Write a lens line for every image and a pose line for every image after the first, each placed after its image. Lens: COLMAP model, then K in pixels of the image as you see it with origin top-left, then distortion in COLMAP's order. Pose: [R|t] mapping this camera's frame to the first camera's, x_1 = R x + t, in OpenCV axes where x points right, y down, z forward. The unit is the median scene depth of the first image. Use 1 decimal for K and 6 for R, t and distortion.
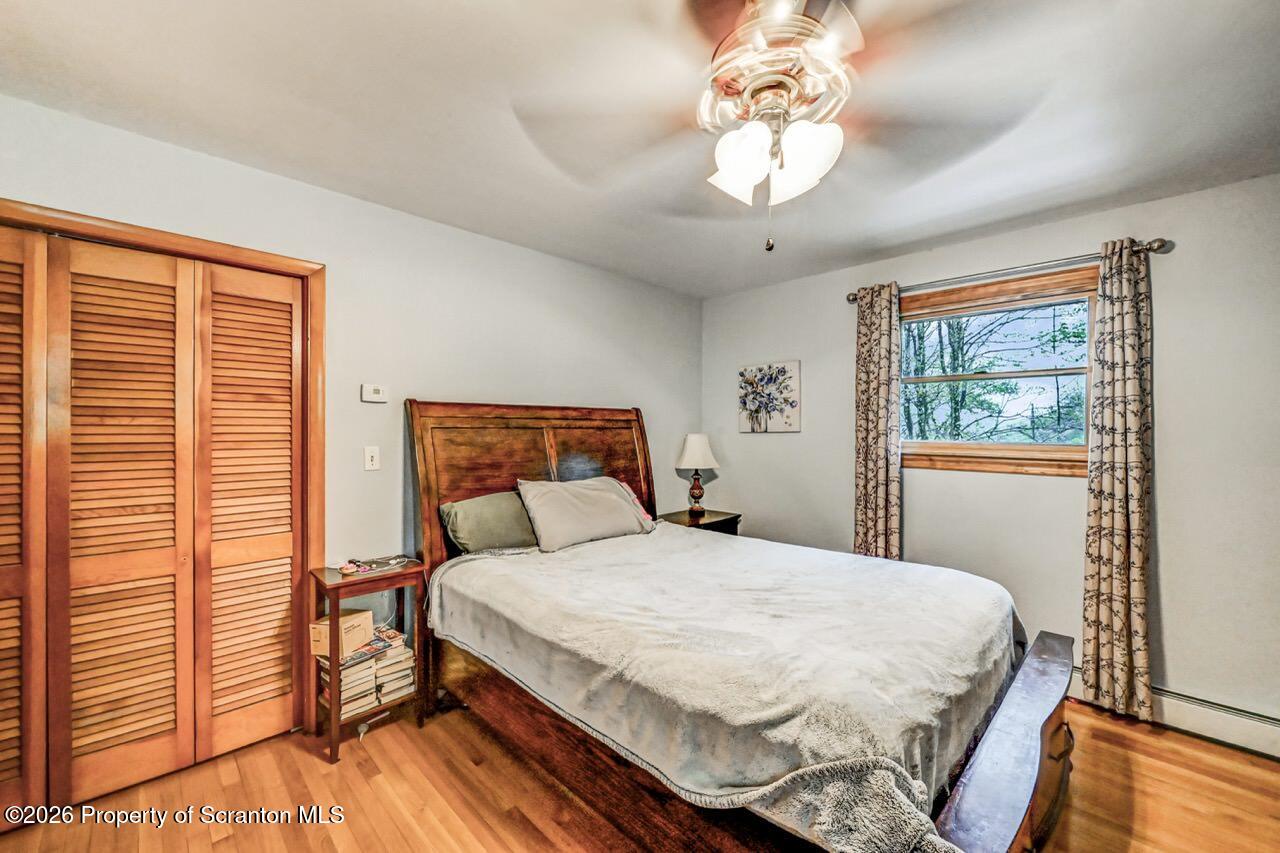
lens RADIAL K [[505.2, 0, 641.7], [0, 505.2, 429.7], [0, 0, 1]] dist [-0.001241, -0.000025]
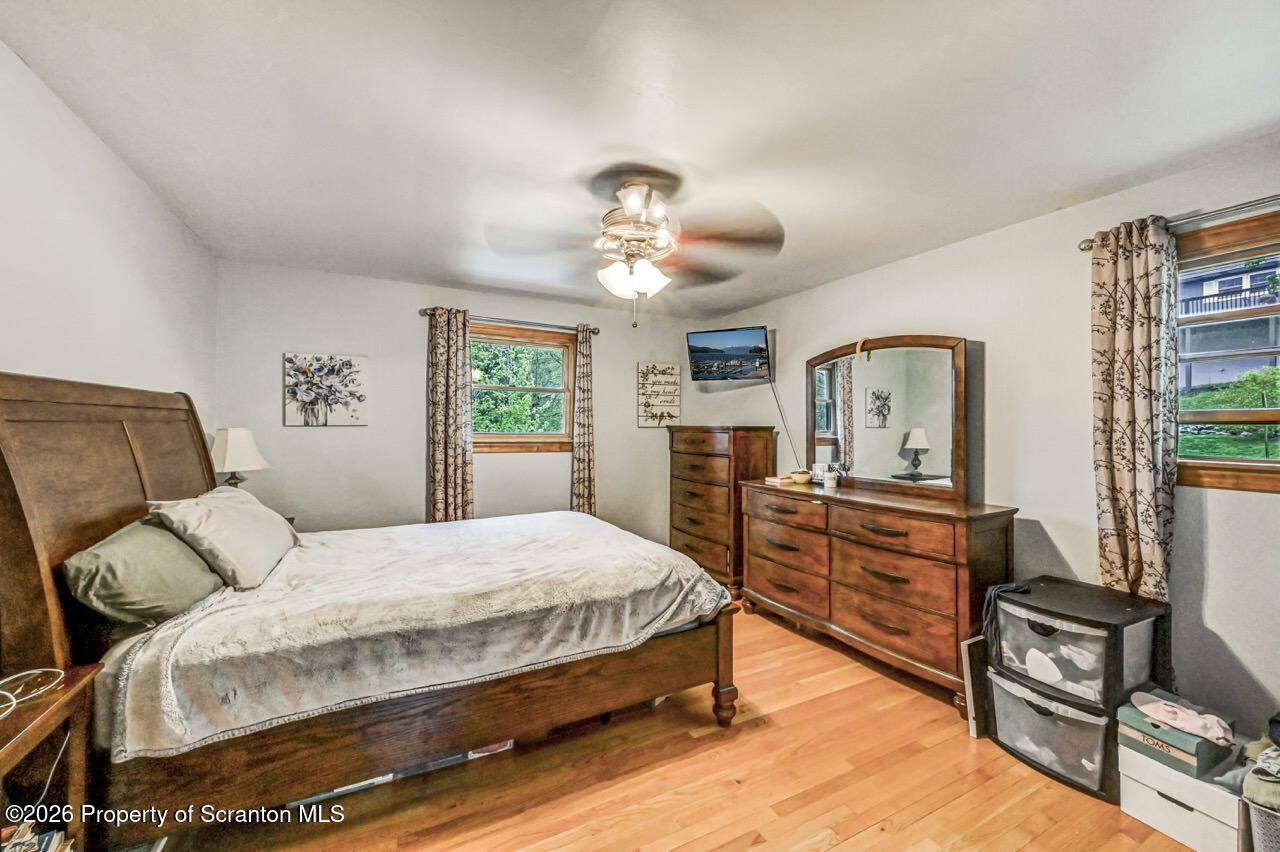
lens RADIAL K [[505.2, 0, 641.7], [0, 505.2, 429.2], [0, 0, 1]] dist [-0.001241, -0.000025]
pose [[0.298833, -0.006832, 0.954281, -0.489092], [-0.011138, 0.999881, 0.010646, -0.005458], [-0.954240, -0.013810, 0.298722, 0.151274]]
